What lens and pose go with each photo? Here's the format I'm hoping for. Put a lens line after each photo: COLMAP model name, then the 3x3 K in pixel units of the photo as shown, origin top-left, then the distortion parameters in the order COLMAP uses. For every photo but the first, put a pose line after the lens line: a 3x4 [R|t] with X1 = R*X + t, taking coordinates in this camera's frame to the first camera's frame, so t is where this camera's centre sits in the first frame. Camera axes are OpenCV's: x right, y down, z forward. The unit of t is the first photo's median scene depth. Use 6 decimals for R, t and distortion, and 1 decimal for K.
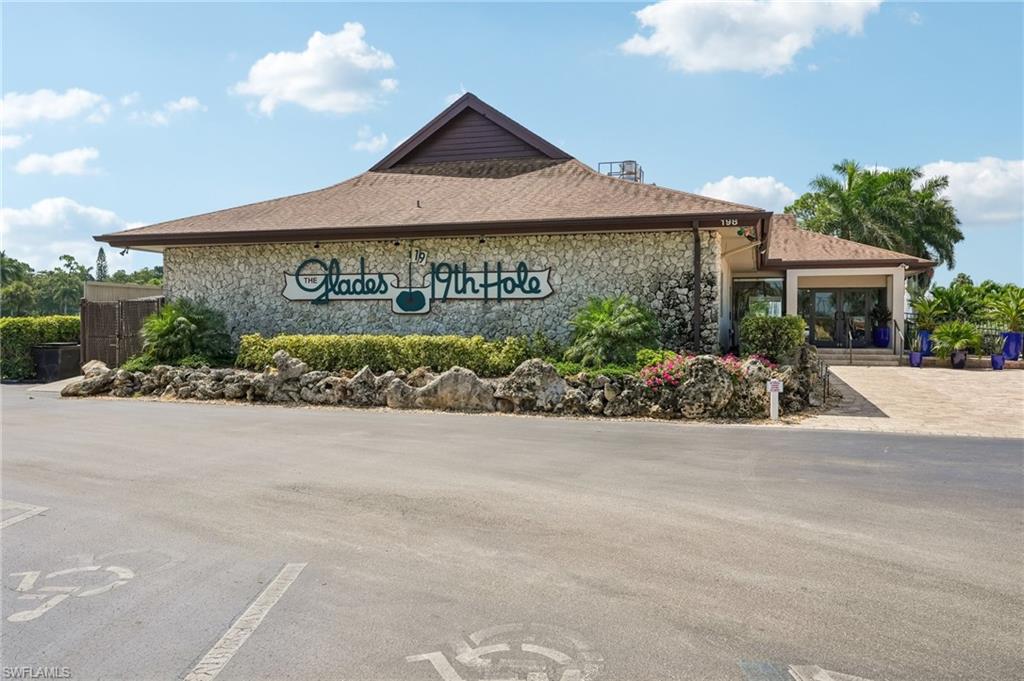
lens RADIAL K [[830.3, 0, 512.0], [0, 830.3, 340.5], [0, 0, 1]] dist [0.000533, 0.000754]
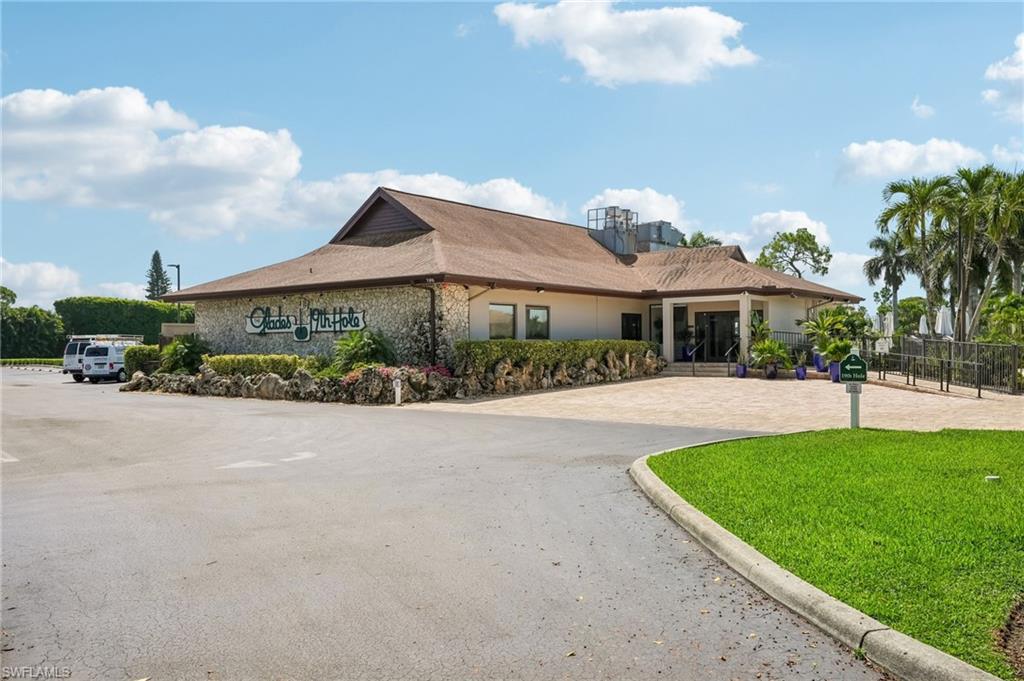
lens RADIAL K [[852.3, 0, 512.0], [0, 852.3, 340.5], [0, 0, 1]] dist [0.002645, -0.000589]
pose [[0.935651, -0.014107, -0.352645, 0.844151], [0.005809, 0.999681, -0.024579, 0.008844], [0.352879, 0.020949, 0.935434, -0.379149]]
